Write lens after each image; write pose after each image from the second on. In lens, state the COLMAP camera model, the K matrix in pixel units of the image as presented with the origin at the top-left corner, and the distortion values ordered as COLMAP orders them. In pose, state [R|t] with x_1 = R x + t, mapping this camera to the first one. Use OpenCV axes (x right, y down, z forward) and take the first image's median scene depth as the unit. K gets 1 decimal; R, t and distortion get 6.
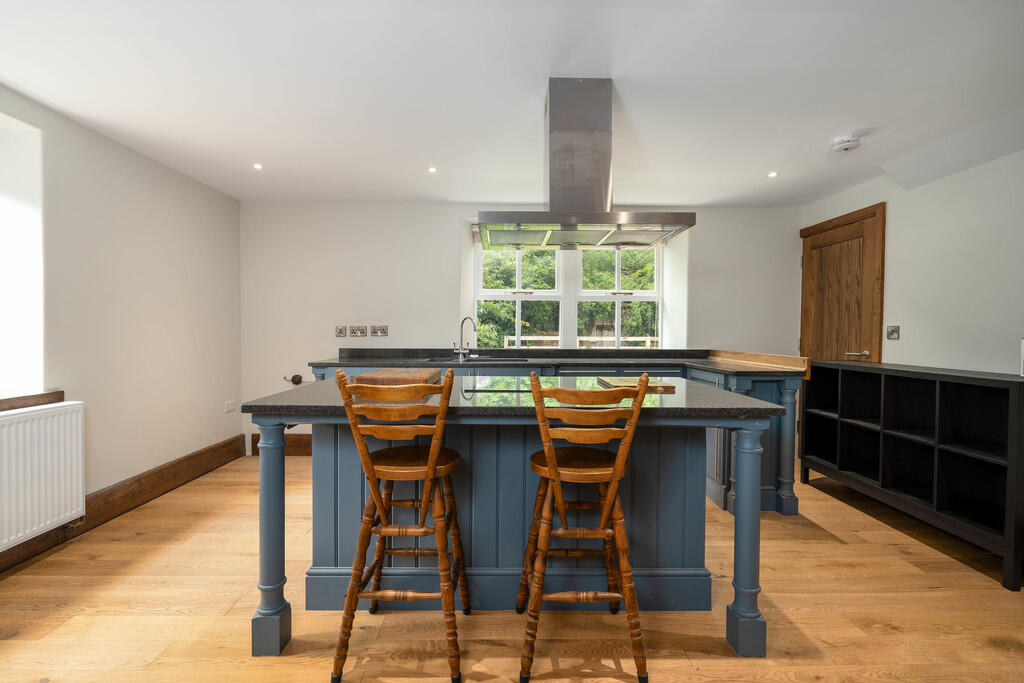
lens RADIAL K [[469.0, 0, 513.0], [0, 469.0, 333.5], [0, 0, 1]] dist [-0.001527, -0.000221]
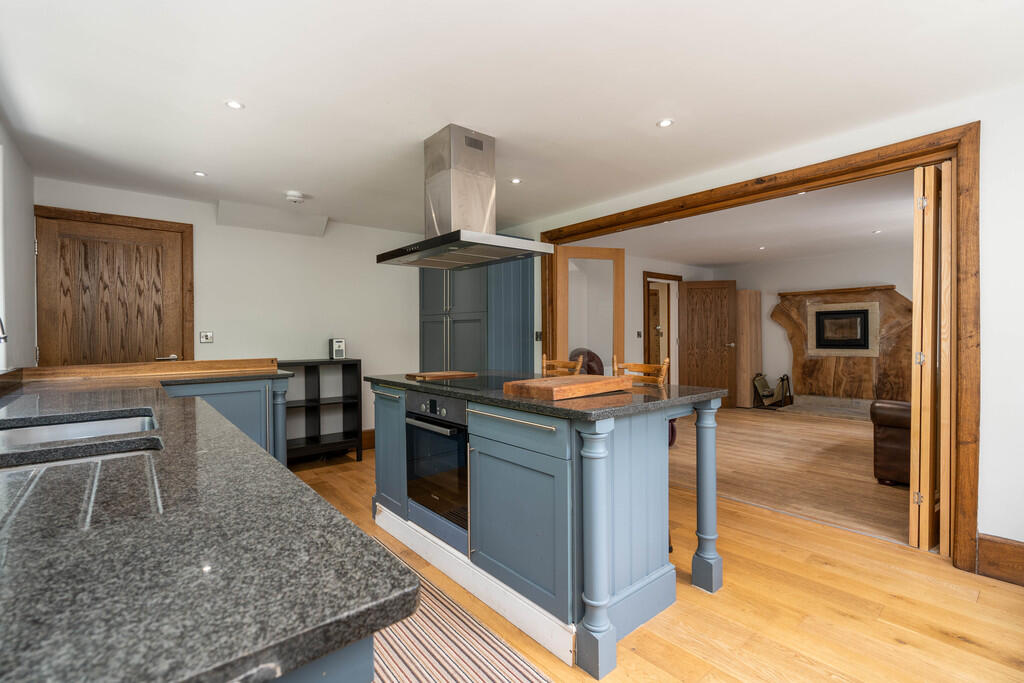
lens RADIAL K [[469.0, 0, 513.0], [0, 469.0, 333.5], [0, 0, 1]] dist [-0.001527, -0.000221]
pose [[-0.616493, -0.000452, 0.787360, -0.565844], [0.011318, 0.999891, 0.009436, -0.012481], [-0.787279, 0.014728, -0.616421, 1.021146]]
